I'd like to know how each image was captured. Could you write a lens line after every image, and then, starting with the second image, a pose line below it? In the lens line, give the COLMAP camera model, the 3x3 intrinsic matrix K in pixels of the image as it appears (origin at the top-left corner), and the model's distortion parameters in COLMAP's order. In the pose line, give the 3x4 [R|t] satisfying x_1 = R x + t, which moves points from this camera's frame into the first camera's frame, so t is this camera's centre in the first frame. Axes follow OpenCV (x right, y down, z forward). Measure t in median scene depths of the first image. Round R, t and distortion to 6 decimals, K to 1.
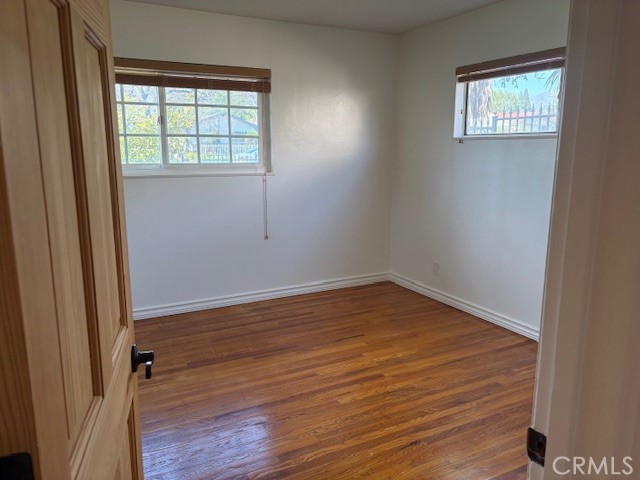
lens RADIAL K [[475.2, 0, 318.5], [0, 475.2, 238.2], [0, 0, 1]] dist [0.003969, -0.028245]
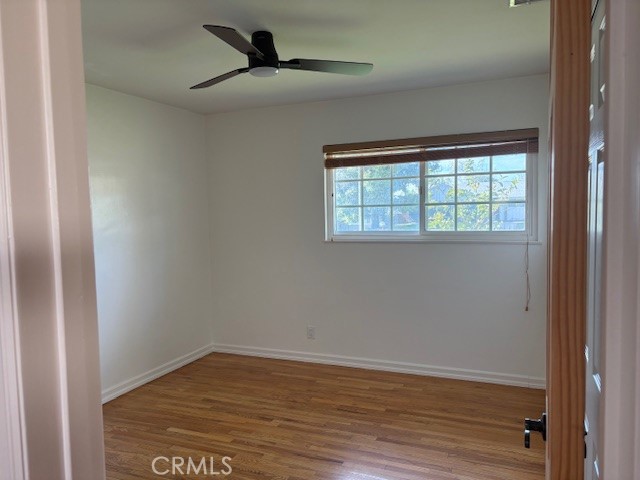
lens RADIAL K [[475.2, 0, 320.9], [0, 475.2, 241.0], [0, 0, 1]] dist [0.003969, -0.028245]
pose [[0.630727, 0.023333, -0.775654, 0.343471], [-0.125739, 0.989412, -0.072482, -0.028877], [0.765750, 0.143247, 0.626983, 0.160213]]
